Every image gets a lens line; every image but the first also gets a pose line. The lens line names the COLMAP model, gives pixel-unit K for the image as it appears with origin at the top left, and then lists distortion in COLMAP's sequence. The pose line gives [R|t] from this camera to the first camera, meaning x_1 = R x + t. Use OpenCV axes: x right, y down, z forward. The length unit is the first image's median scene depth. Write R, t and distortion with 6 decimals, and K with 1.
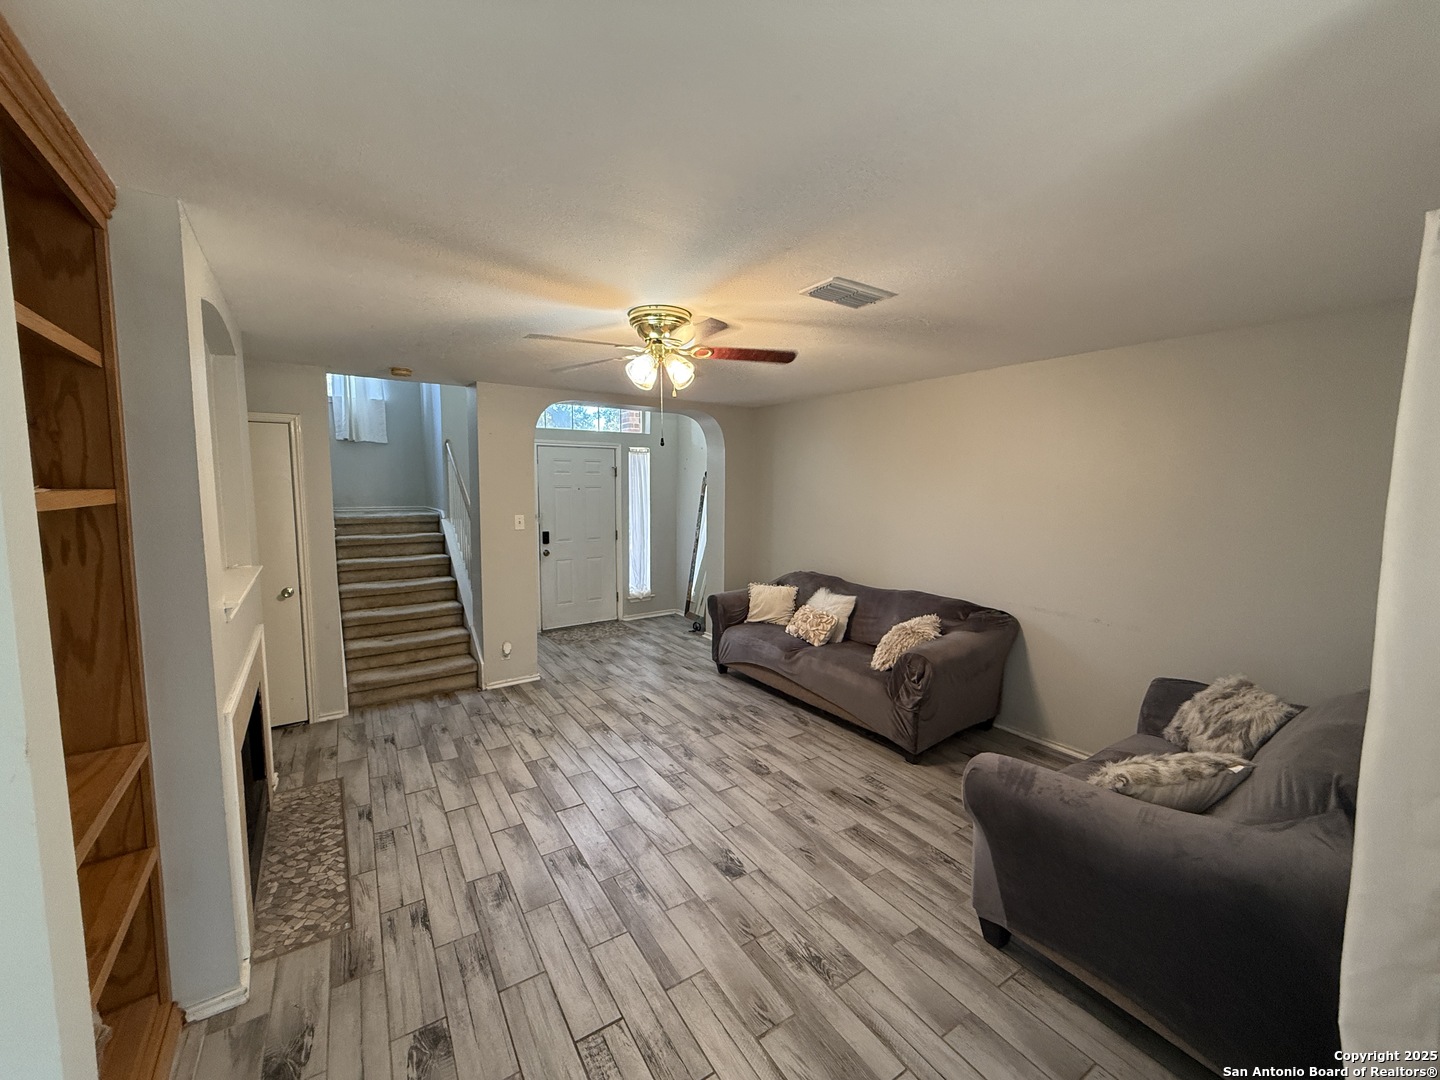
lens RADIAL K [[572.5, 0, 715.9], [0, 572.5, 537.8], [0, 0, 1]] dist [-0.001918, 0.000120]
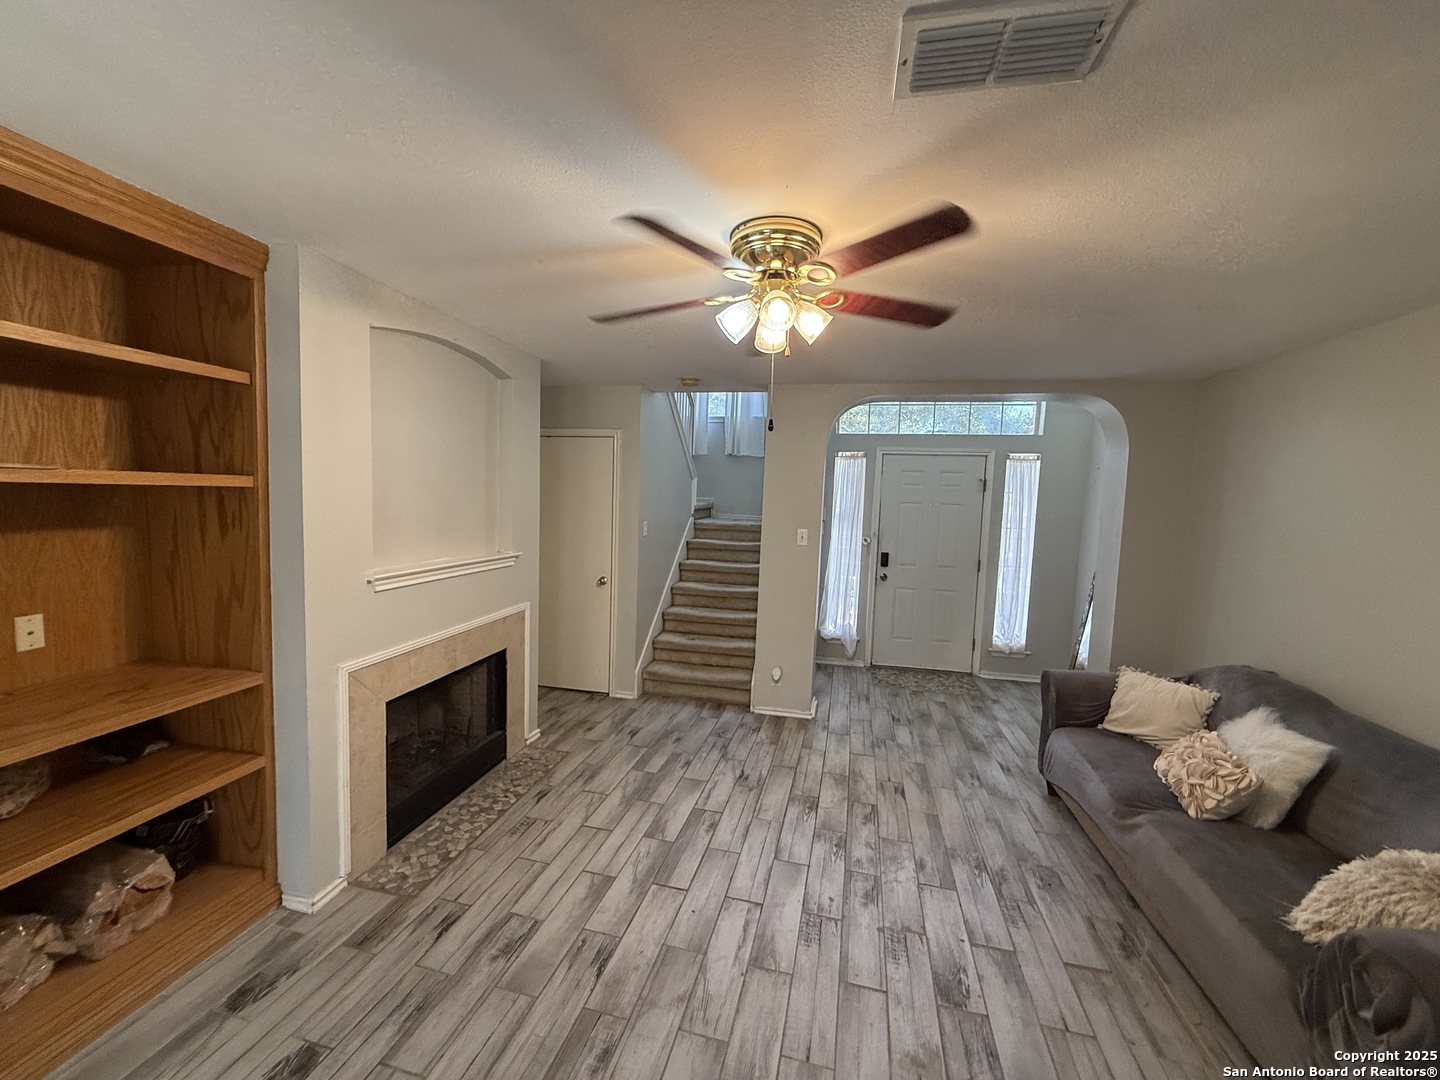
lens RADIAL K [[572.5, 0, 717.1], [0, 572.5, 538.4], [0, 0, 1]] dist [-0.001918, 0.000120]
pose [[0.683378, 0.073105, -0.726396, 0.273106], [-0.098056, 0.995150, 0.007904, -0.024394], [0.723450, 0.065826, 0.687231, 0.369703]]
